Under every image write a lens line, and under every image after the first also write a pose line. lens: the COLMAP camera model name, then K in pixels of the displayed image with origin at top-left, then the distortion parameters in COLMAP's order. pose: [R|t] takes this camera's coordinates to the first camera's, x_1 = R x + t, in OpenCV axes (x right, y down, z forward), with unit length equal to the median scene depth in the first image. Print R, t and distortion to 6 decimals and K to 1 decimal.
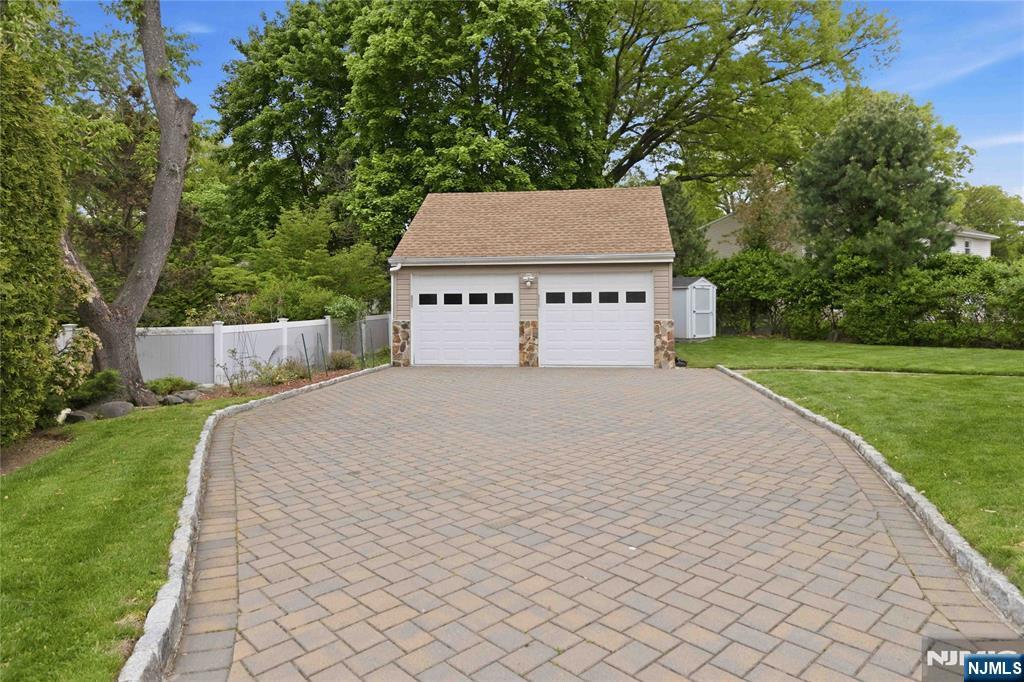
lens RADIAL K [[623.1, 0, 511.9], [0, 623.1, 313.5], [0, 0, 1]] dist [-0.000375, -0.000153]
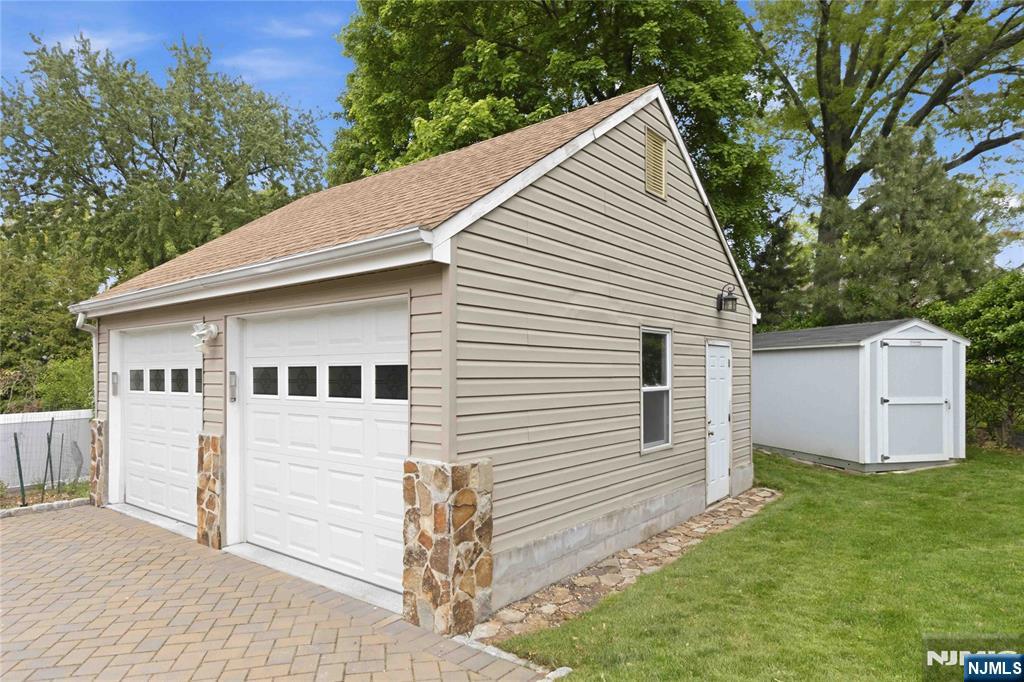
lens RADIAL K [[604.2, 0, 512.6], [0, 604.2, 371.3], [0, 0, 1]] dist [0.002172, 0.000682]
pose [[0.865596, -0.001322, -0.500741, 0.405331], [-0.002121, 0.999978, -0.006306, -0.029509], [0.500738, 0.006521, 0.865574, 0.742668]]
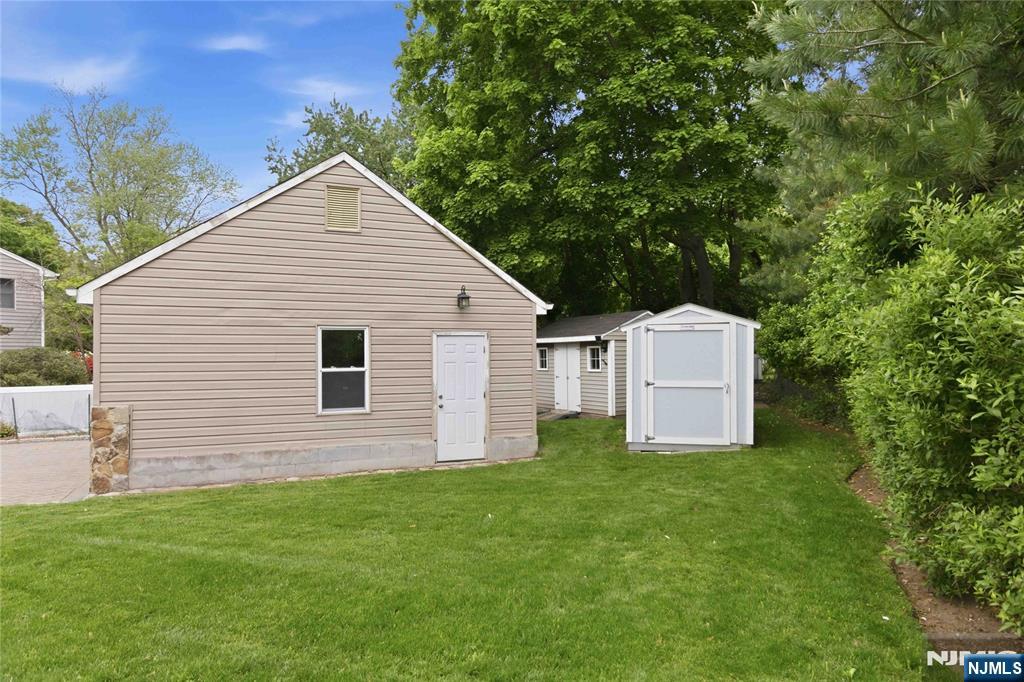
lens RADIAL K [[626.8, 0, 511.9], [0, 626.8, 361.5], [0, 0, 1]] dist [-0.001927, -0.000683]
pose [[0.530037, 0.001981, -0.847972, 0.903889], [0.001677, 0.999993, 0.003385, -0.030183], [0.847973, -0.003216, 0.530030, 0.983091]]
